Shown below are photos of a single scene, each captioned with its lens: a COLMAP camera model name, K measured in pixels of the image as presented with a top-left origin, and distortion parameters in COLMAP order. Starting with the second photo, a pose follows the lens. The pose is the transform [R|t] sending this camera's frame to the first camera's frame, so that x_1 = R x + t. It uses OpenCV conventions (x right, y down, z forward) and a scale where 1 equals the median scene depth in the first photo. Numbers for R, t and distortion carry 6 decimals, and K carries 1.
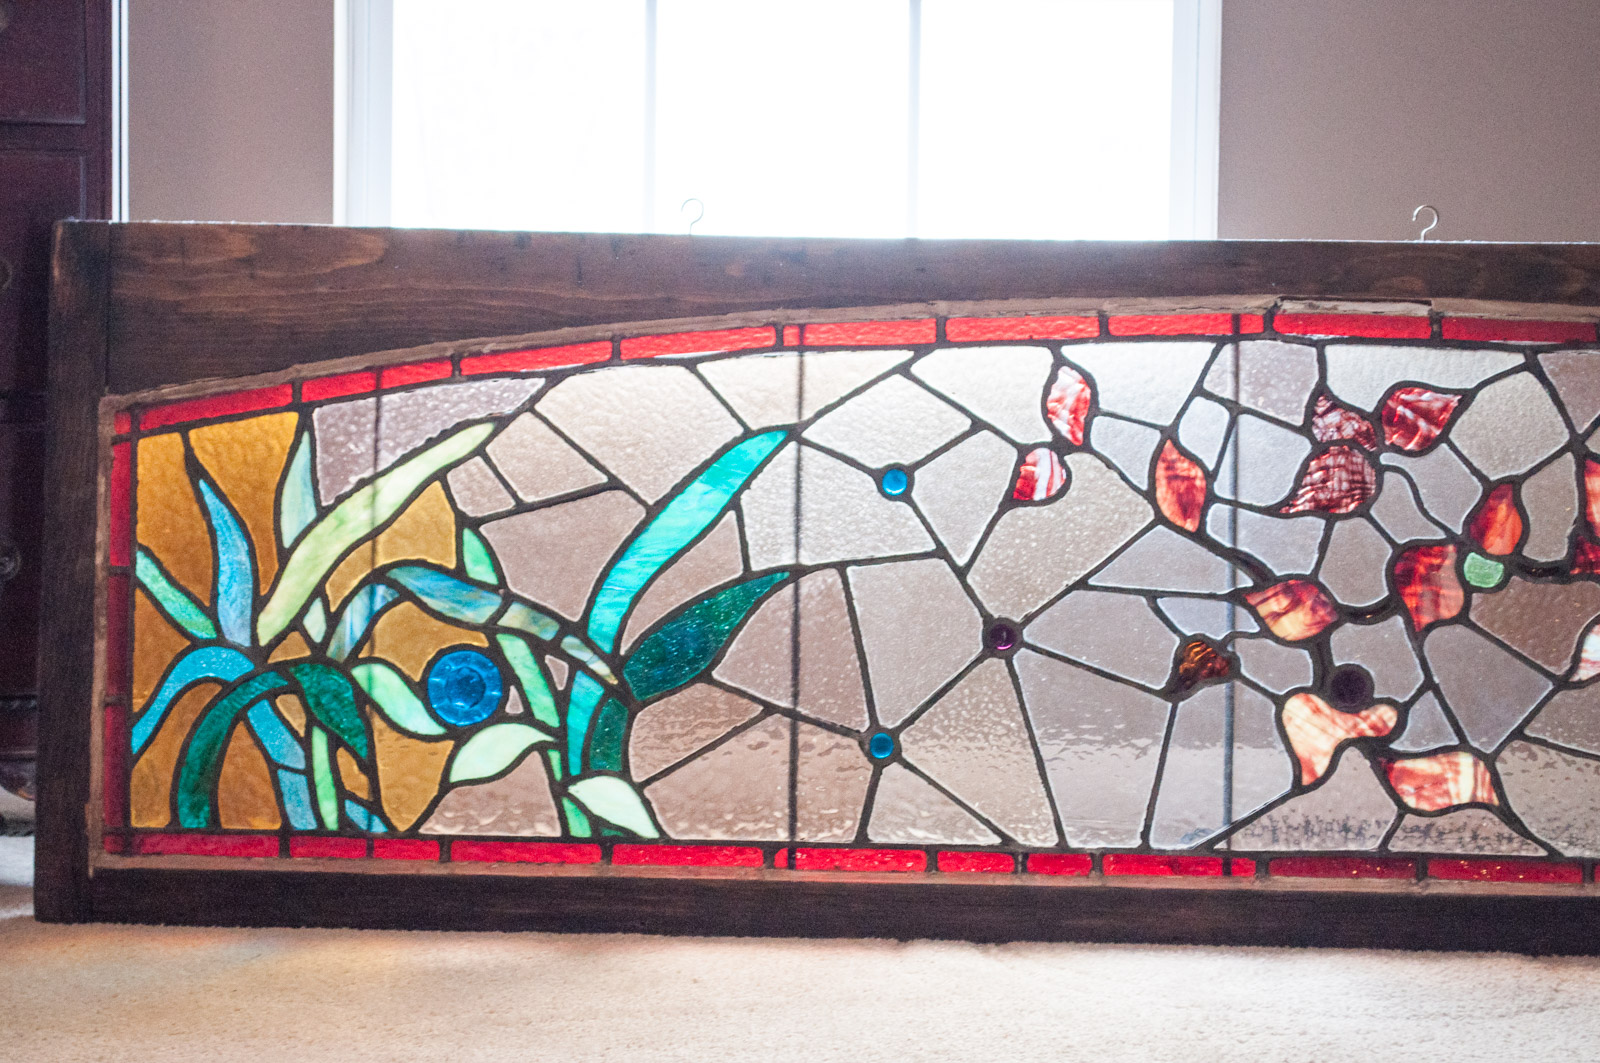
lens RADIAL K [[3576.7, 0, 796.9], [0, 3576.7, 563.7], [0, 0, 1]] dist [0.045931, 0.000000]
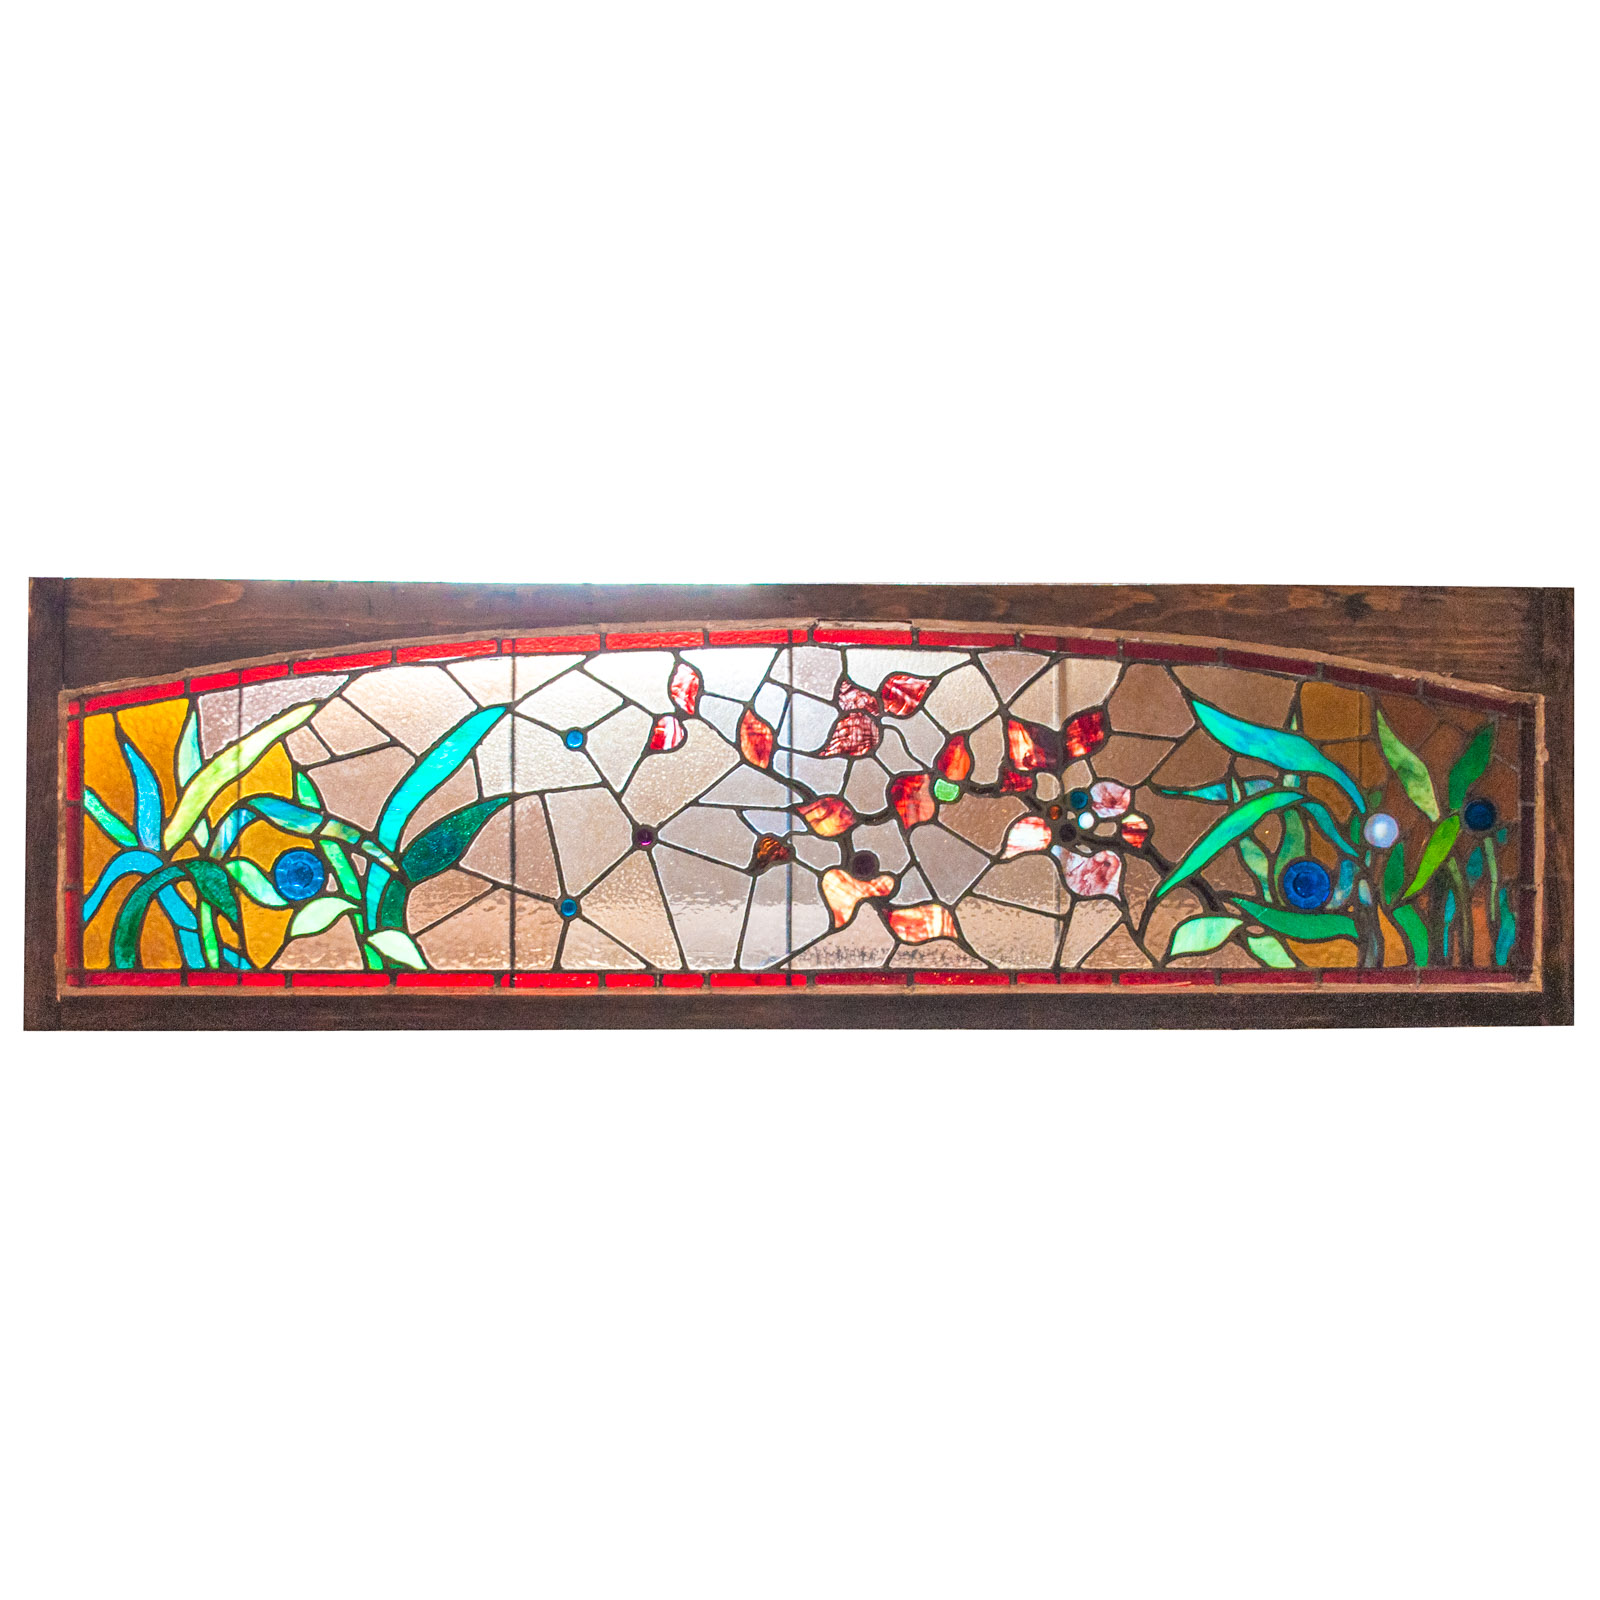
lens RADIAL K [[2517.6, 0, 791.0], [0, 2517.6, 800.5], [0, 0, 1]] dist [-0.056716, 0.000000]
pose [[0.995742, -0.015012, 0.090958, 0.021034], [0.013877, 0.999818, 0.013093, -0.009073], [-0.091138, -0.011775, 0.995769, -0.105597]]
